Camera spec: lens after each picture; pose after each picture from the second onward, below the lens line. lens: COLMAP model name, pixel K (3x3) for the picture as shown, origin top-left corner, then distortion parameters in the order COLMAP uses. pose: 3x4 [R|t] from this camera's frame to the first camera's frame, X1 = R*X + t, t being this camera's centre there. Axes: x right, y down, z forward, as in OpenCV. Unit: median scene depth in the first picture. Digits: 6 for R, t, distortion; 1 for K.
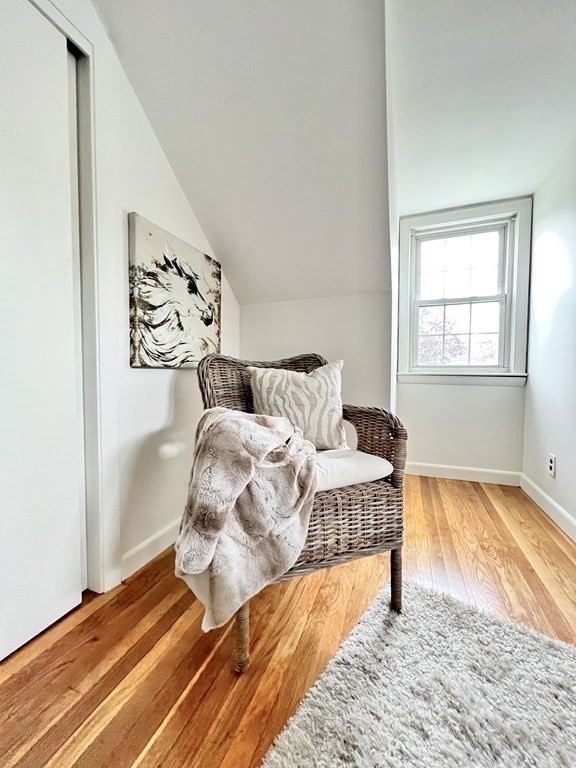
lens RADIAL K [[306.8, 0, 287.0], [0, 306.8, 384.6], [0, 0, 1]] dist [-0.002081, -0.000493]
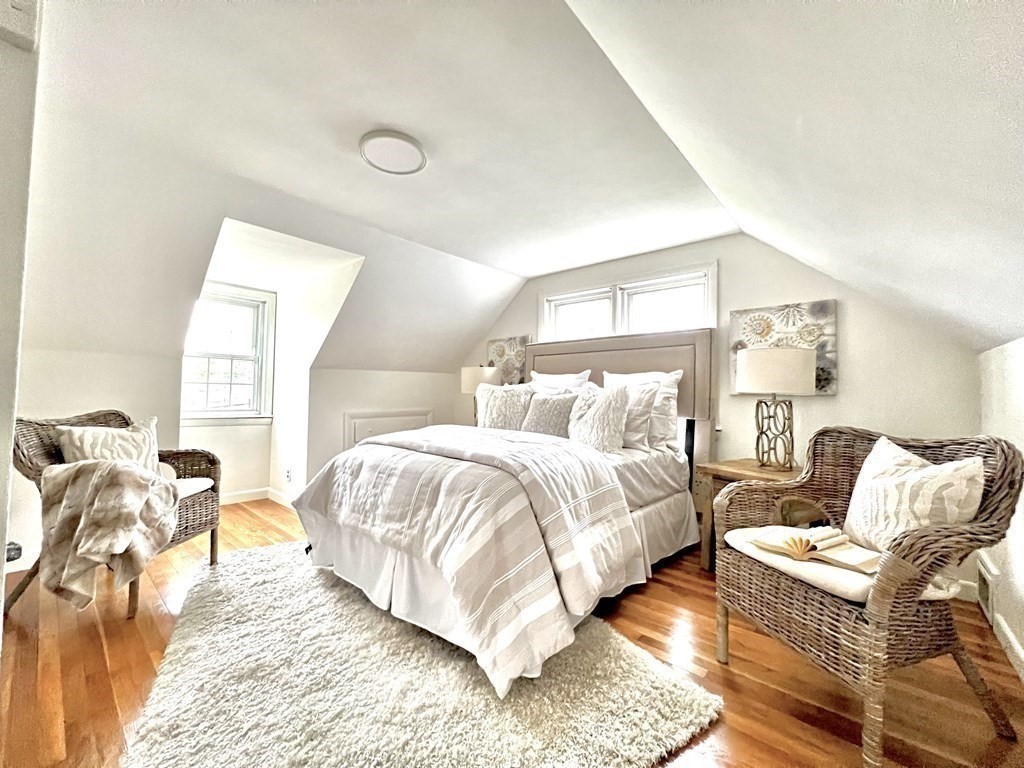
lens RADIAL K [[409.0, 0, 507.2], [0, 409.0, 384.5], [0, 0, 1]] dist [-0.002081, -0.000493]
pose [[0.347354, 0.033476, 0.937136, -1.035665], [0.026149, 0.998628, -0.045365, -0.108823], [-0.937369, 0.040263, 0.346002, -1.139124]]
